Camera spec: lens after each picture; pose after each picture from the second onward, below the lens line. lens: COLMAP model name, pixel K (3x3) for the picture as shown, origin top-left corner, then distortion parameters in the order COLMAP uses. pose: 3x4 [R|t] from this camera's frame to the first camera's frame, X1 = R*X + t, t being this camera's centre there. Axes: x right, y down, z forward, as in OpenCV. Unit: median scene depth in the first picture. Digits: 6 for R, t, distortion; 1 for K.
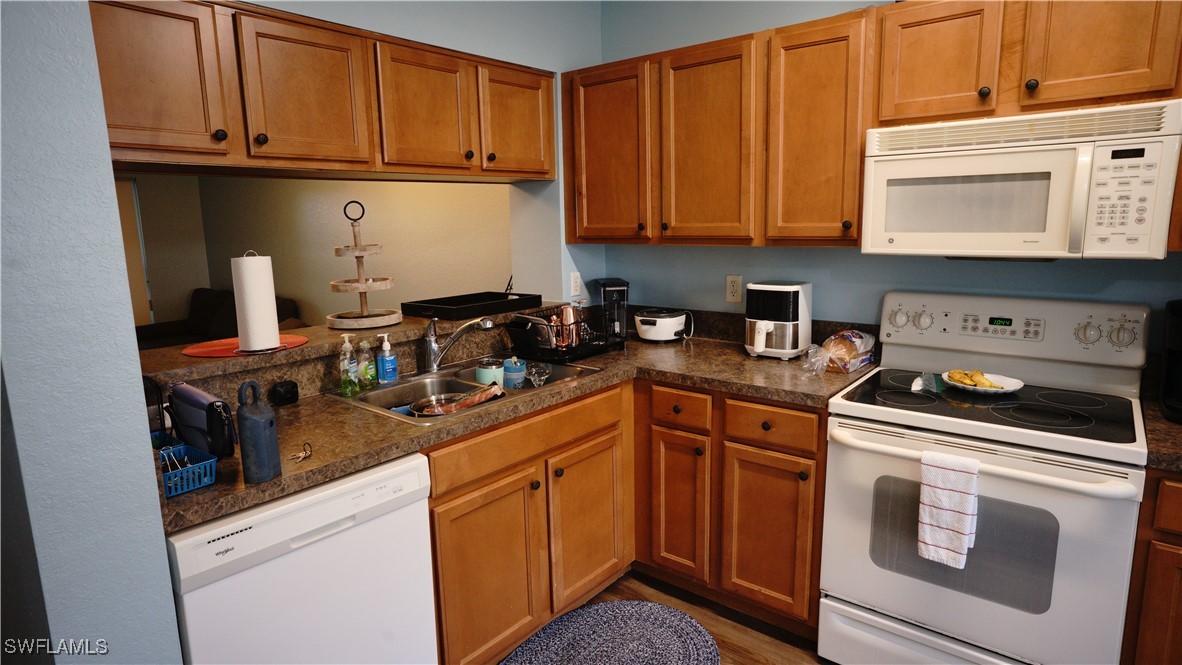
lens RADIAL K [[646.4, 0, 591.0], [0, 646.4, 332.5], [0, 0, 1]] dist [-0.049098, 0.029730]
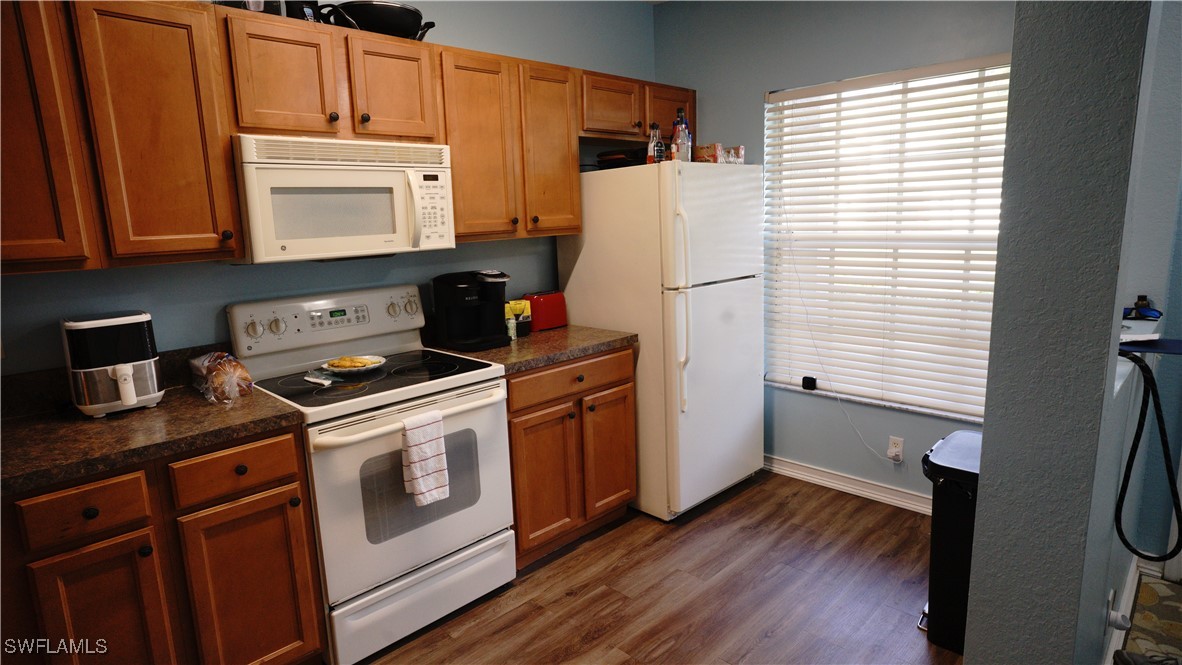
lens RADIAL K [[646.4, 0, 591.0], [0, 646.4, 332.5], [0, 0, 1]] dist [-0.049098, 0.029730]
pose [[0.085274, -0.162125, 0.983079, -0.521762], [0.203141, 0.968777, 0.142146, -0.060691], [-0.975429, 0.187582, 0.115546, 0.446043]]
